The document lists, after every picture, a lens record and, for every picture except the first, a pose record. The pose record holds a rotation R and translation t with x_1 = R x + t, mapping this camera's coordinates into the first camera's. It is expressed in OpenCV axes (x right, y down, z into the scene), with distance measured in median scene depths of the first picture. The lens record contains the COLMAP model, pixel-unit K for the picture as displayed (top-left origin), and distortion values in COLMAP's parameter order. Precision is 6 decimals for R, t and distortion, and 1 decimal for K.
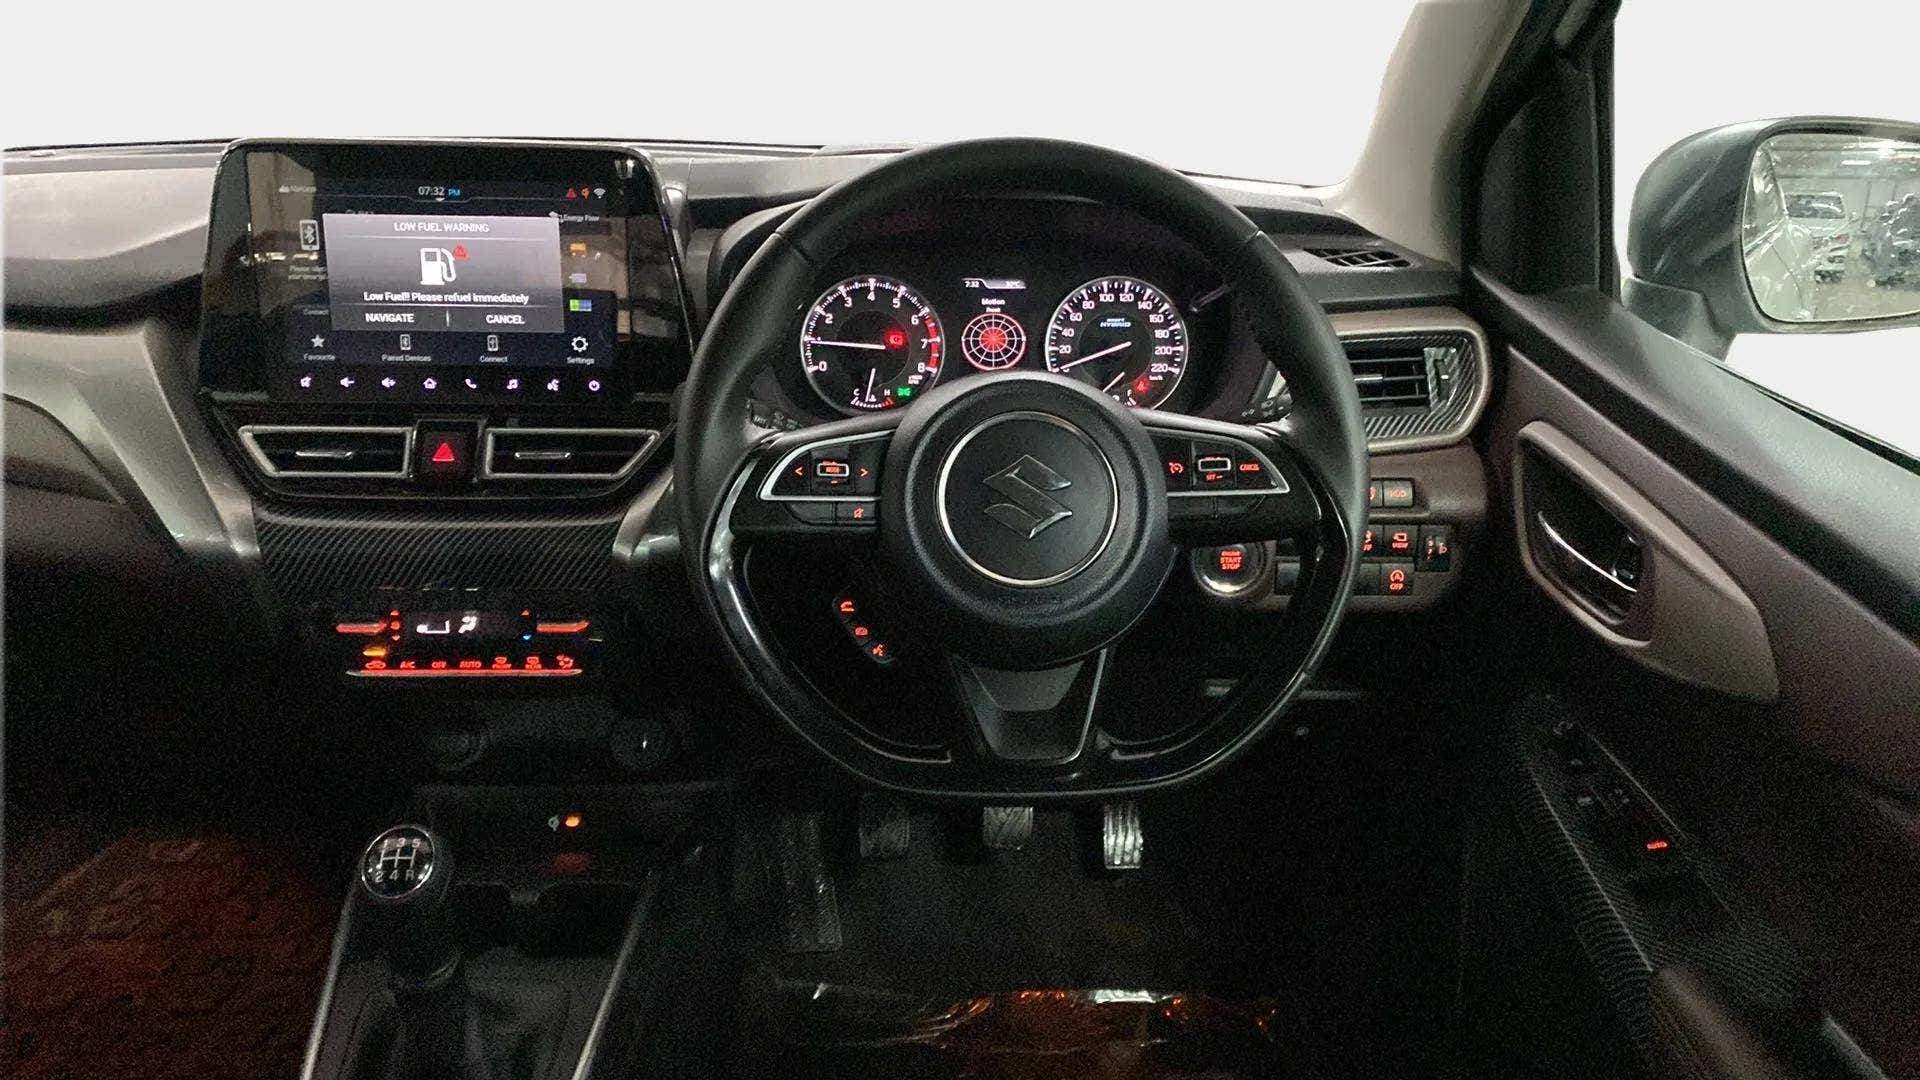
lens RADIAL K [[1426.4, 0, 960.0], [0, 1426.4, 540.0], [0, 0, 1]] dist [0.019436, -0.006500]
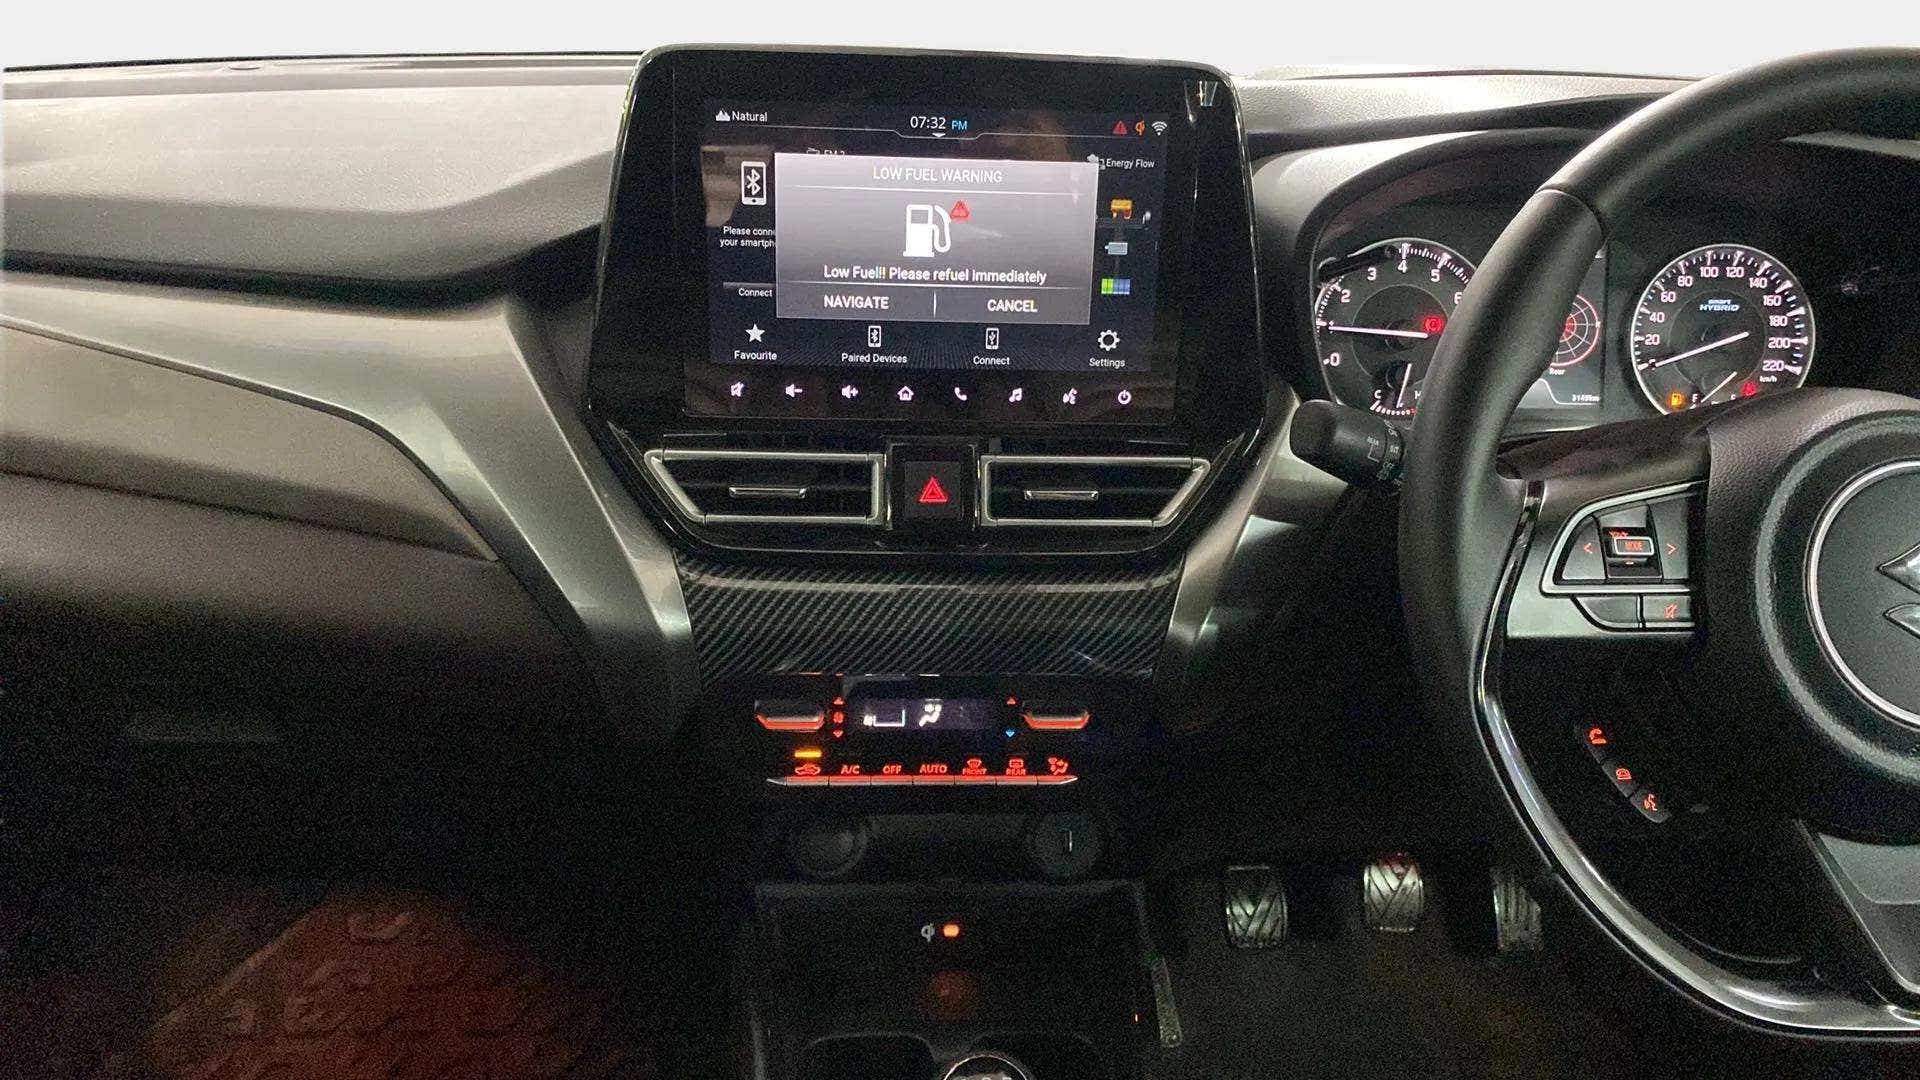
lens RADIAL K [[1434.3, 0, 960.0], [0, 1434.3, 540.0], [0, 0, 1]] dist [0.110015, -0.203736]
pose [[0.999764, 0.009786, 0.019391, -0.354659], [-0.010721, 0.998757, 0.048677, -0.070582], [-0.018890, -0.048873, 0.998626, 0.267300]]
